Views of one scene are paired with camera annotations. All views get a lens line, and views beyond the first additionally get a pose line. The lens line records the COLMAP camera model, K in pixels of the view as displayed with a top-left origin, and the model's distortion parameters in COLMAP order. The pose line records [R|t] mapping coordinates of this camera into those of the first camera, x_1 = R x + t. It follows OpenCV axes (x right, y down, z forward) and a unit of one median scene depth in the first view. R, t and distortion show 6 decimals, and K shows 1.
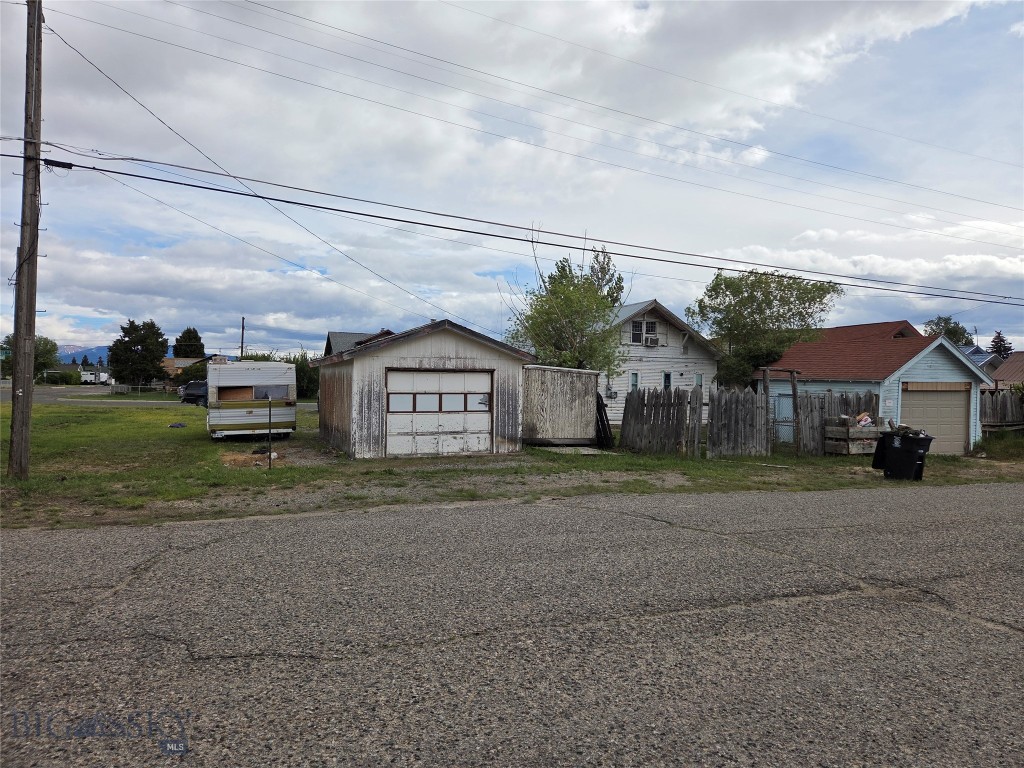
lens RADIAL K [[683.8, 0, 519.2], [0, 683.8, 378.4], [0, 0, 1]] dist [0.083583, -0.067957]
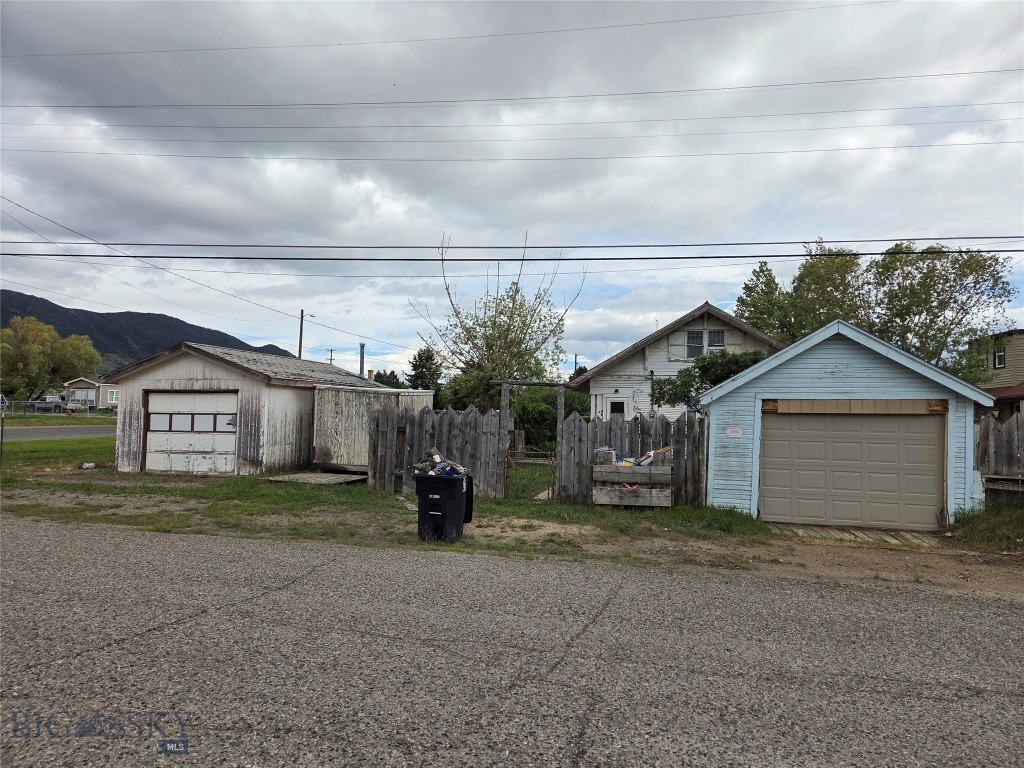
lens RADIAL K [[659.5, 0, 512.3], [0, 659.5, 335.3], [0, 0, 1]] dist [0.014980, -0.000287]
pose [[0.802111, -0.069985, -0.593061, 0.862383], [0.002035, 0.993424, -0.114479, 0.019082], [0.597172, 0.090618, 0.796978, 0.462706]]
